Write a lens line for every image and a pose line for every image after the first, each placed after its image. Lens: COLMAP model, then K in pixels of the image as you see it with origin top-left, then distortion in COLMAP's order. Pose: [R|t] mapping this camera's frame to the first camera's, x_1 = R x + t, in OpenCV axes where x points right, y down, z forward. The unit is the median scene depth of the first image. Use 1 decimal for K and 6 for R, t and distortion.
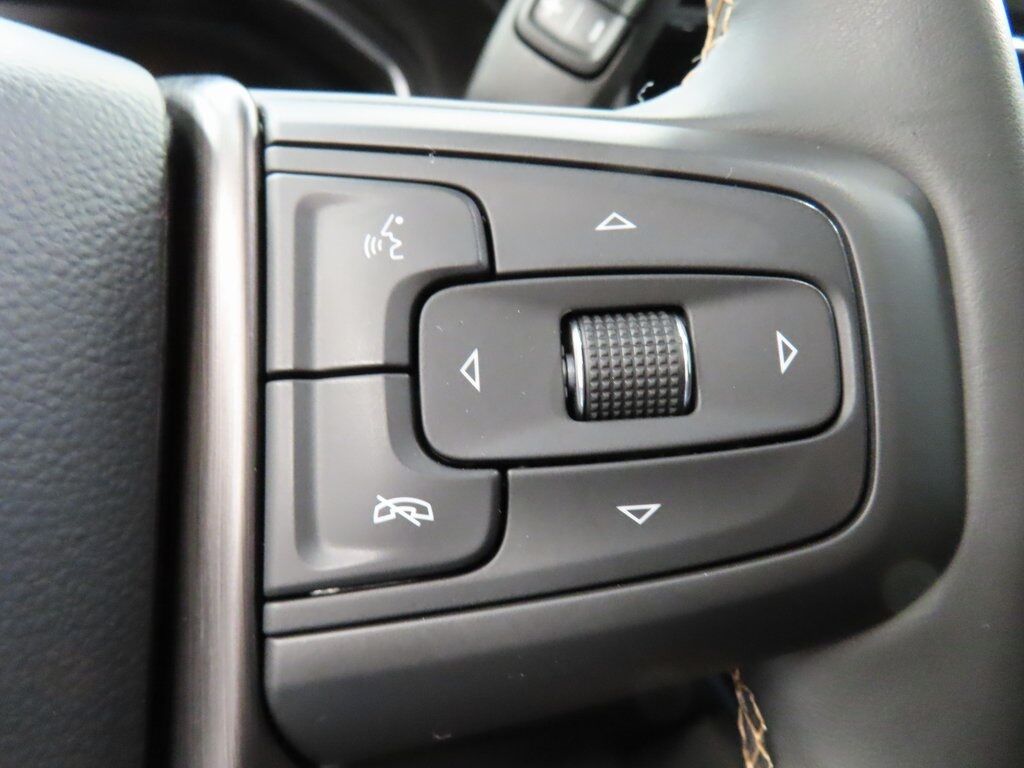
lens RADIAL K [[723.9, 0, 512.0], [0, 723.9, 384.0], [0, 0, 1]] dist [-0.005503, 0.002650]
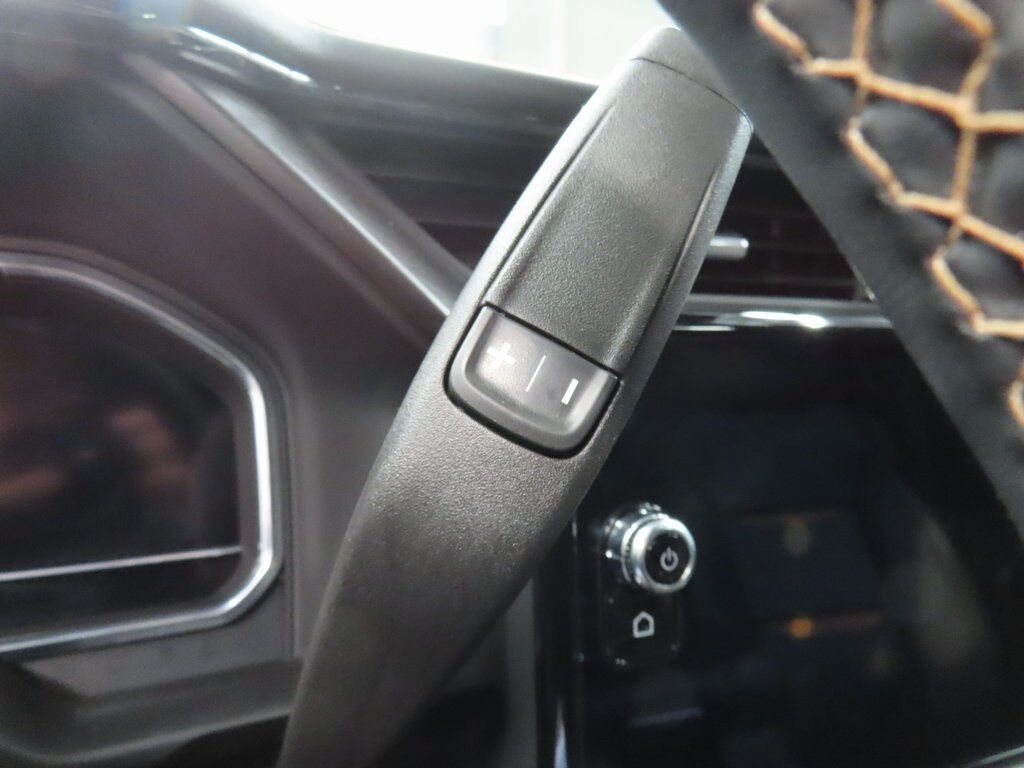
lens RADIAL K [[723.9, 0, 512.0], [0, 723.9, 384.0], [0, 0, 1]] dist [-0.005503, 0.002650]
pose [[0.971864, -0.045517, 0.231104, -0.094074], [0.104380, 0.962779, -0.249324, -0.327278], [-0.211153, 0.266431, 0.940441, 0.361790]]
